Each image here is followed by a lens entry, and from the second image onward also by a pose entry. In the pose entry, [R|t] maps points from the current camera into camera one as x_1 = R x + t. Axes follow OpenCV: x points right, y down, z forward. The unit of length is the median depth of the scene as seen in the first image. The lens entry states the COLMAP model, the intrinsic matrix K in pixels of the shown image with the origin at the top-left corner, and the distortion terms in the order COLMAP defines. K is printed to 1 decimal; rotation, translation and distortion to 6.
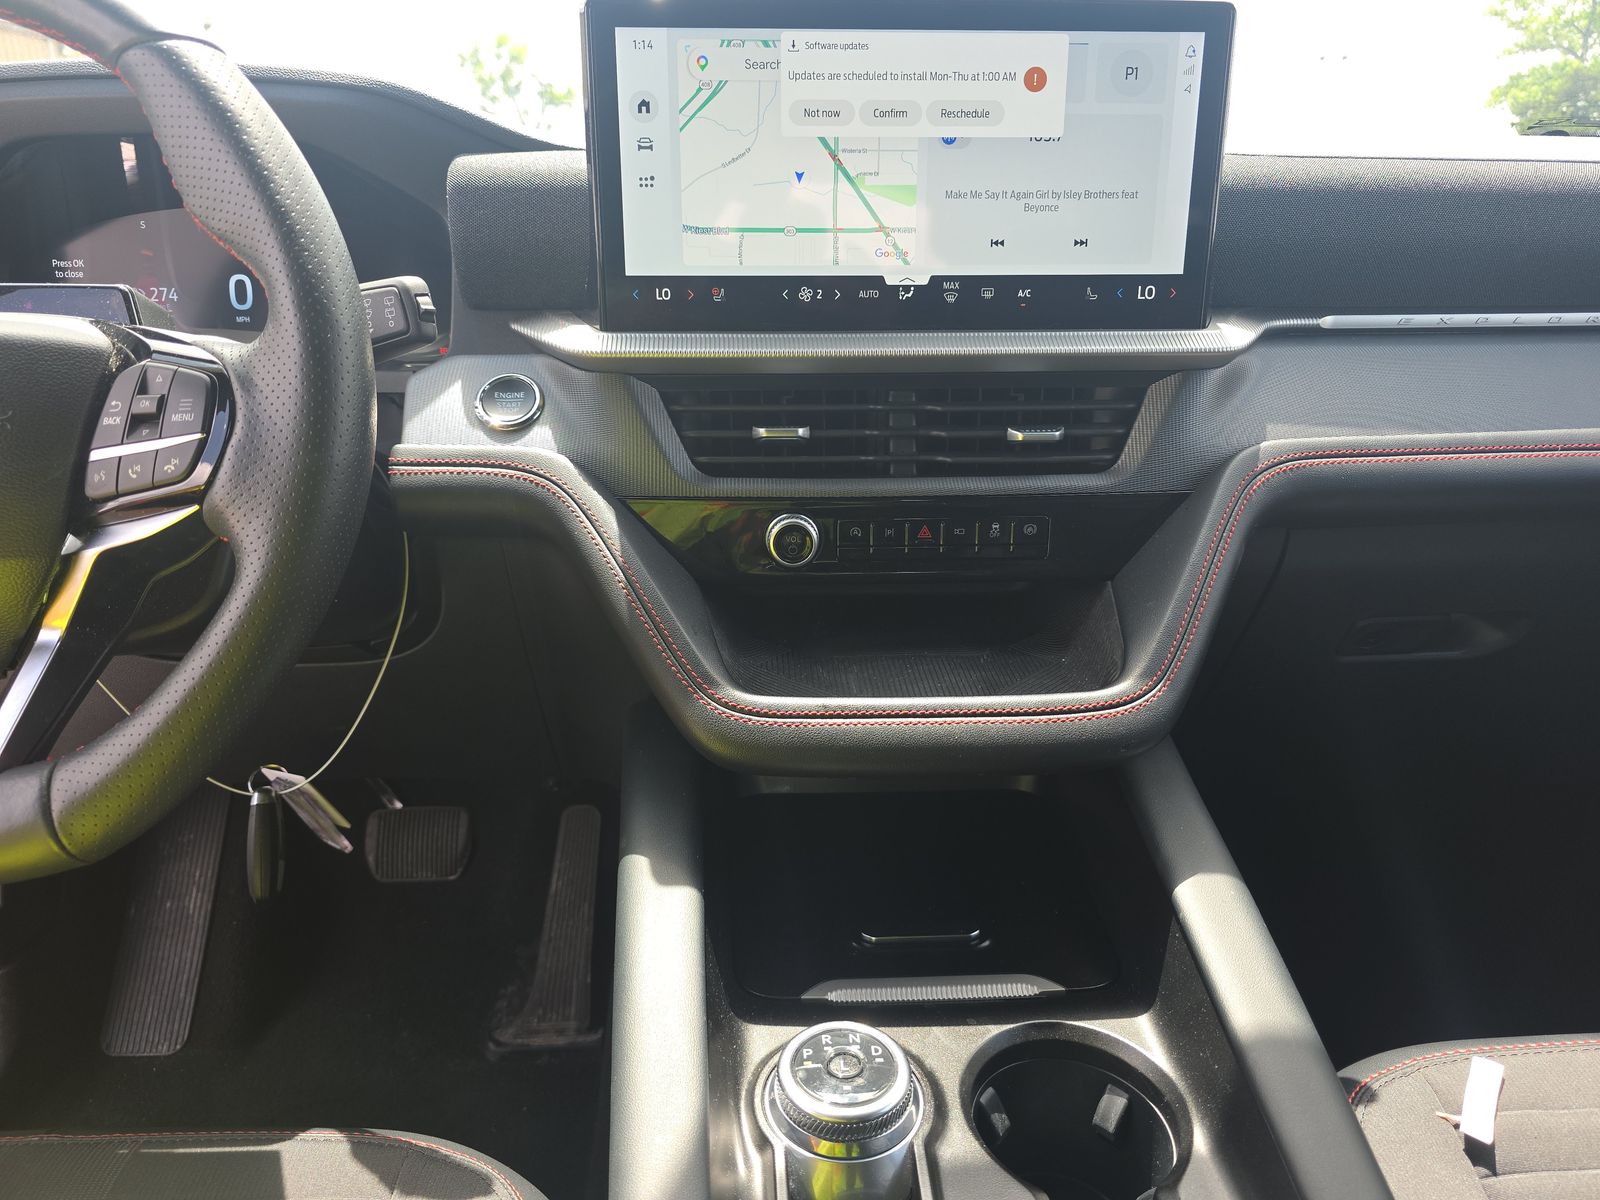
lens RADIAL K [[1101.0, 0, 800.0], [0, 1101.0, 600.0], [0, 0, 1]] dist [-0.001666, -0.013900]
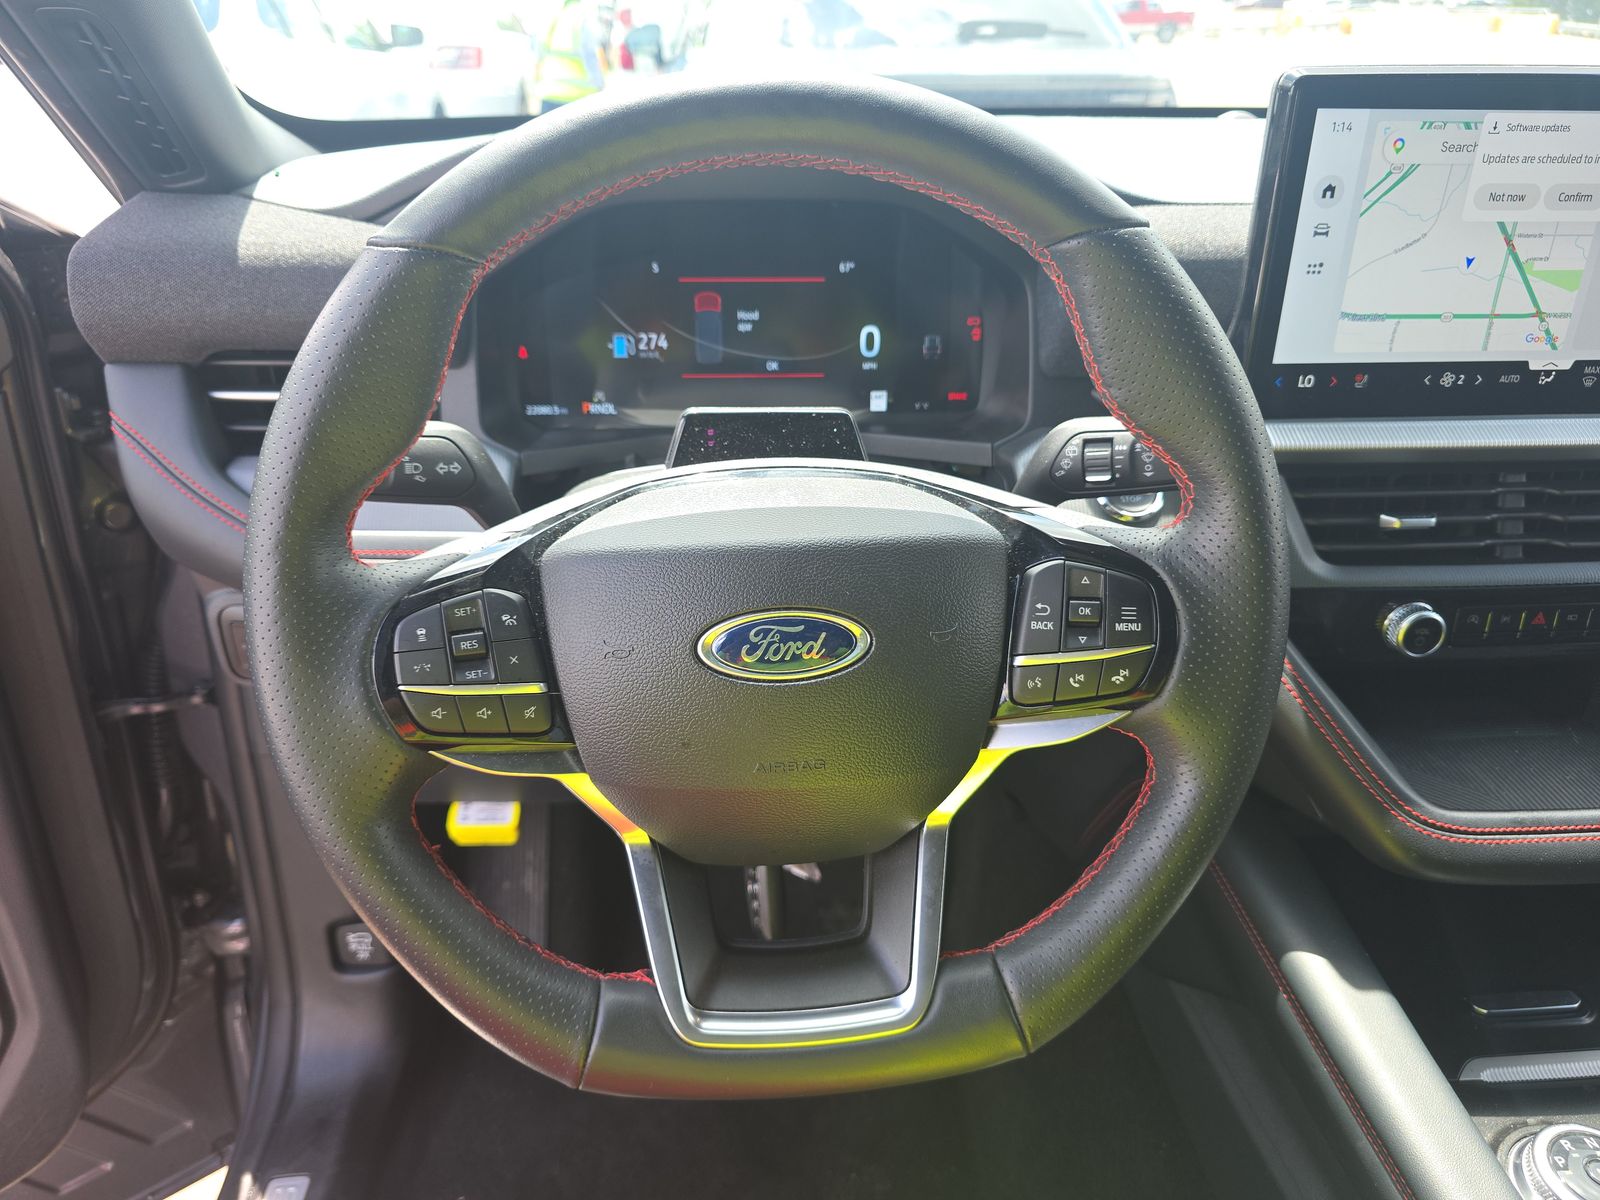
lens RADIAL K [[1101.0, 0, 800.0], [0, 1101.0, 600.0], [0, 0, 1]] dist [-0.001666, -0.013900]
pose [[0.999909, -0.005036, 0.012536, -0.598099], [0.003418, 0.992042, 0.125859, -0.216789], [-0.013070, -0.125805, 0.991969, 0.026395]]
